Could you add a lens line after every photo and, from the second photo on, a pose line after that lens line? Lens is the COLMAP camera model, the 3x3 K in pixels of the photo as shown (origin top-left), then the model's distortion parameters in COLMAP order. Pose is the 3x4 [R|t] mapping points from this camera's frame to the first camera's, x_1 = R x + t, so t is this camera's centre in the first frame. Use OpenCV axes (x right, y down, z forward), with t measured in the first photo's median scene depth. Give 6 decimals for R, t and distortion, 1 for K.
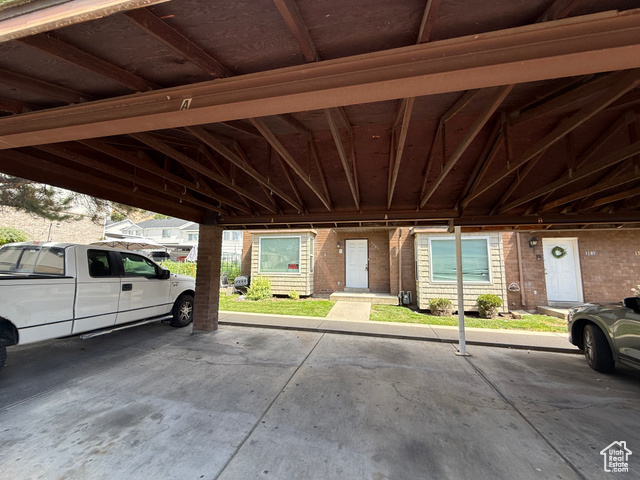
lens RADIAL K [[256.5, 0, 318.3], [0, 256.5, 239.3], [0, 0, 1]] dist [-0.000849, 0.000238]
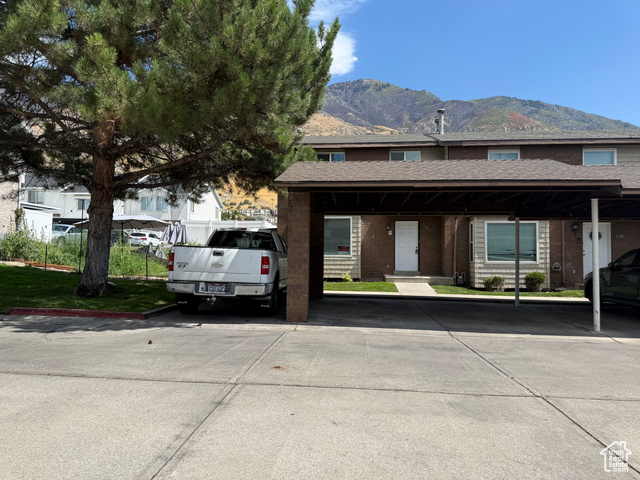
lens RADIAL K [[450.1, 0, 320.0], [0, 450.1, 240.0], [0, 0, 1]] dist [0.052425, -0.077296]
pose [[0.989645, 0.004036, 0.143477, -0.440199], [-0.014270, 0.997419, 0.070372, -0.043902], [-0.142823, -0.071690, 0.987148, -0.650354]]
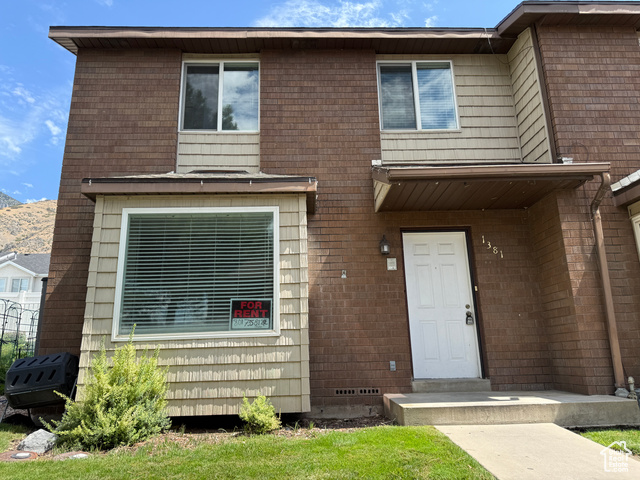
lens RADIAL K [[452.9, 0, 317.6], [0, 452.9, 240.8], [0, 0, 1]] dist [0.052499, -0.067836]
pose [[0.965298, 0.034301, 0.258890, -0.166095], [0.005999, 0.988163, -0.153291, 0.113304], [-0.261084, 0.149524, 0.953666, 0.513273]]
